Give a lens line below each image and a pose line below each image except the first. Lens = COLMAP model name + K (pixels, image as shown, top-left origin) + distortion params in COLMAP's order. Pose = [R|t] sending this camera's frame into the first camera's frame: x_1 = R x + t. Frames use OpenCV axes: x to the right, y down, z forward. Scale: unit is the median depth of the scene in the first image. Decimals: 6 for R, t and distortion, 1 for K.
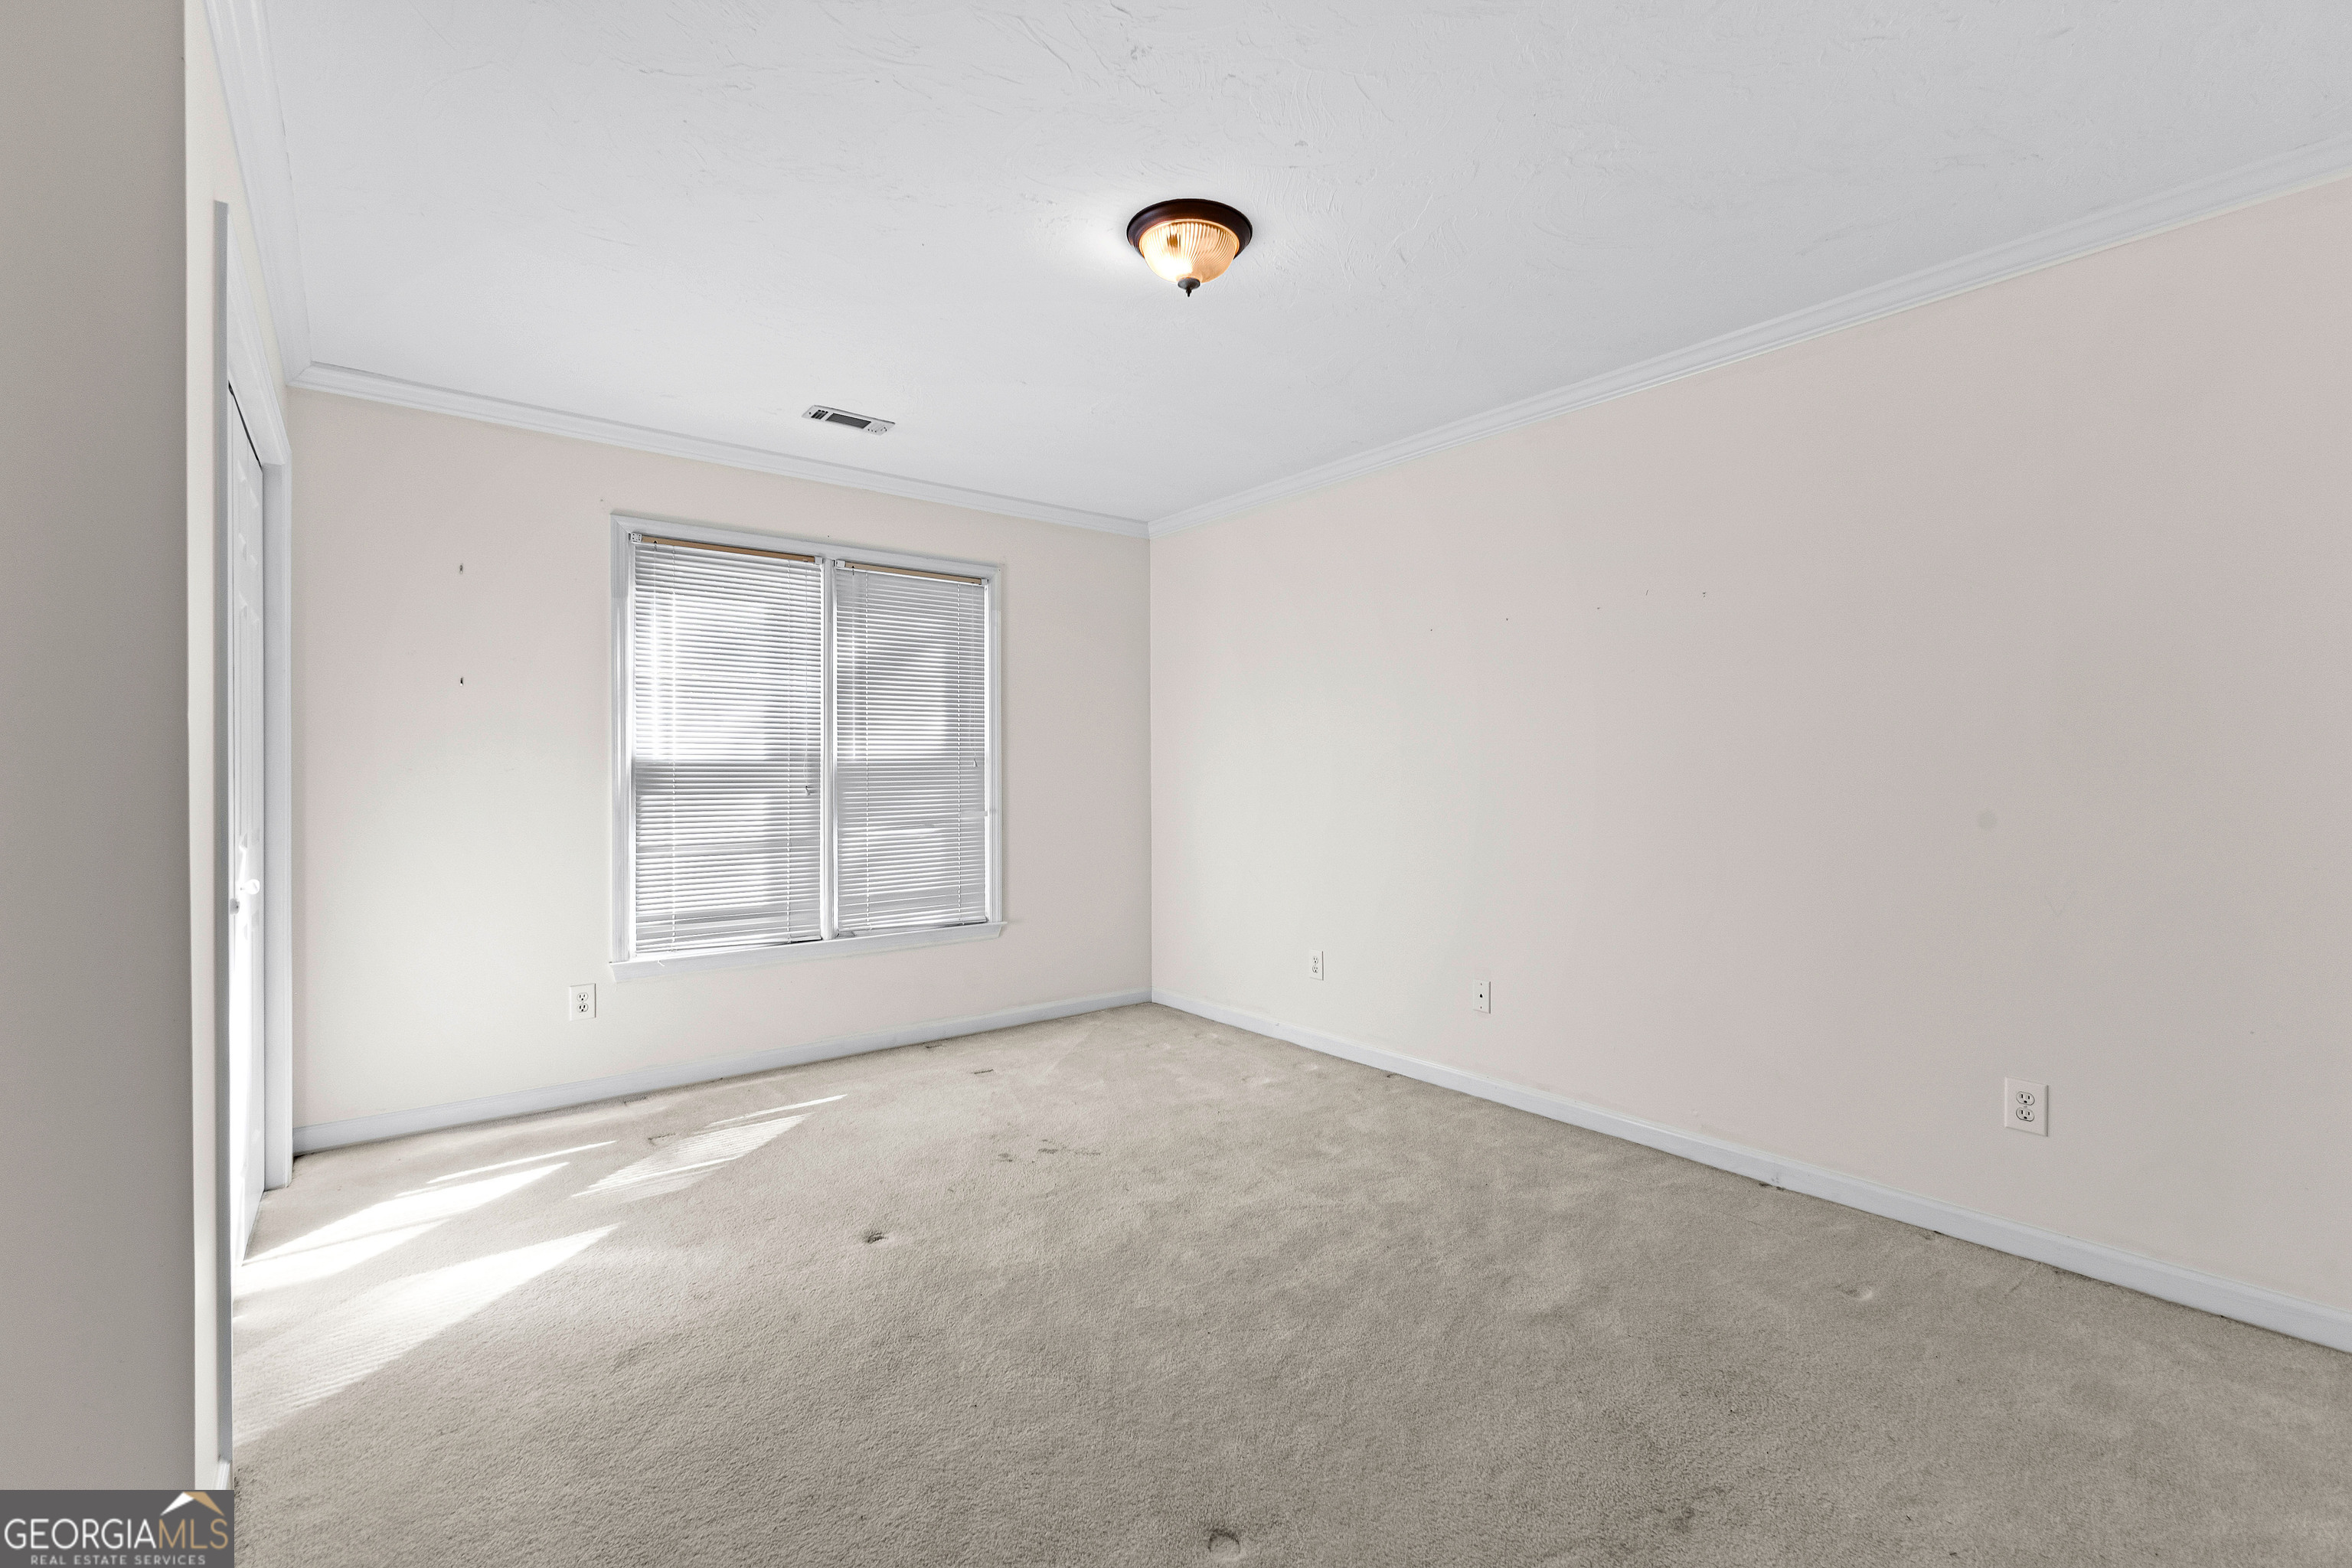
lens RADIAL K [[1026.2, 0, 1185.0], [0, 1026.2, 779.6], [0, 0, 1]] dist [0.009374, -0.000105]
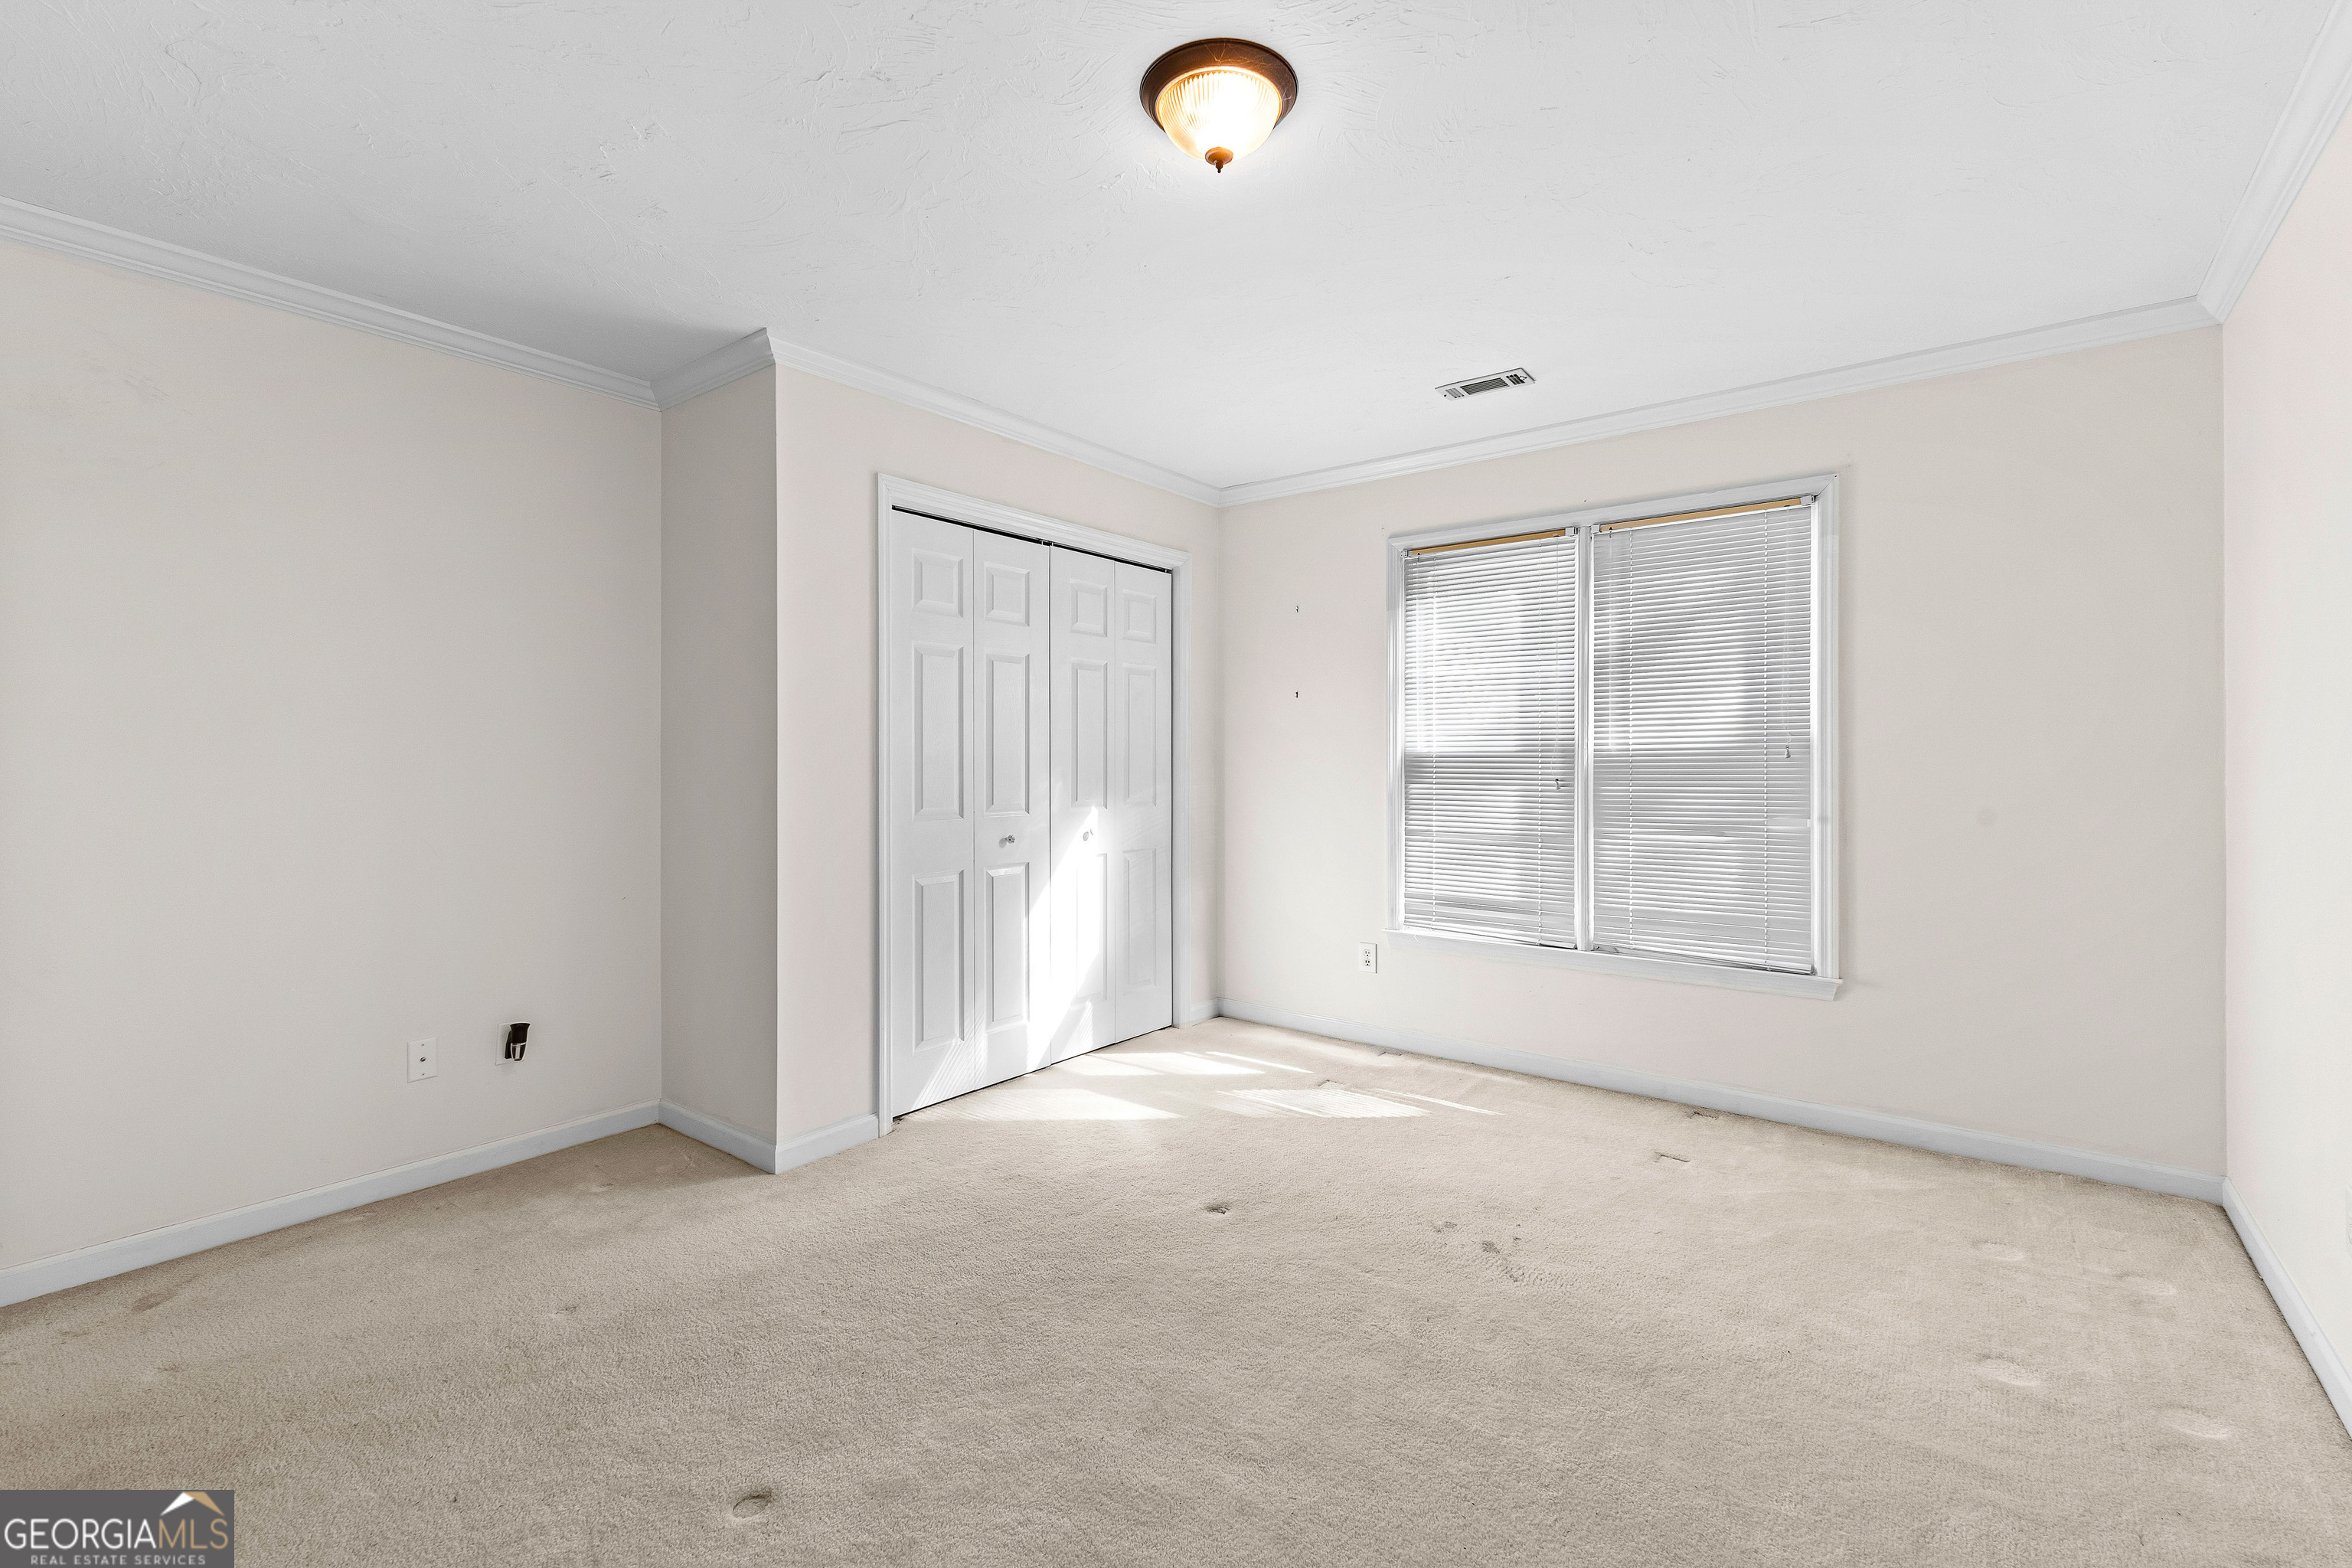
lens RADIAL K [[1023.2, 0, 1179.1], [0, 1023.2, 769.5], [0, 0, 1]] dist [-0.000443, 0.000022]
pose [[0.230003, 0.012073, -0.973115, 0.466134], [-0.006737, 0.999919, 0.010813, -0.010370], [0.973167, 0.004069, 0.230066, 0.476413]]
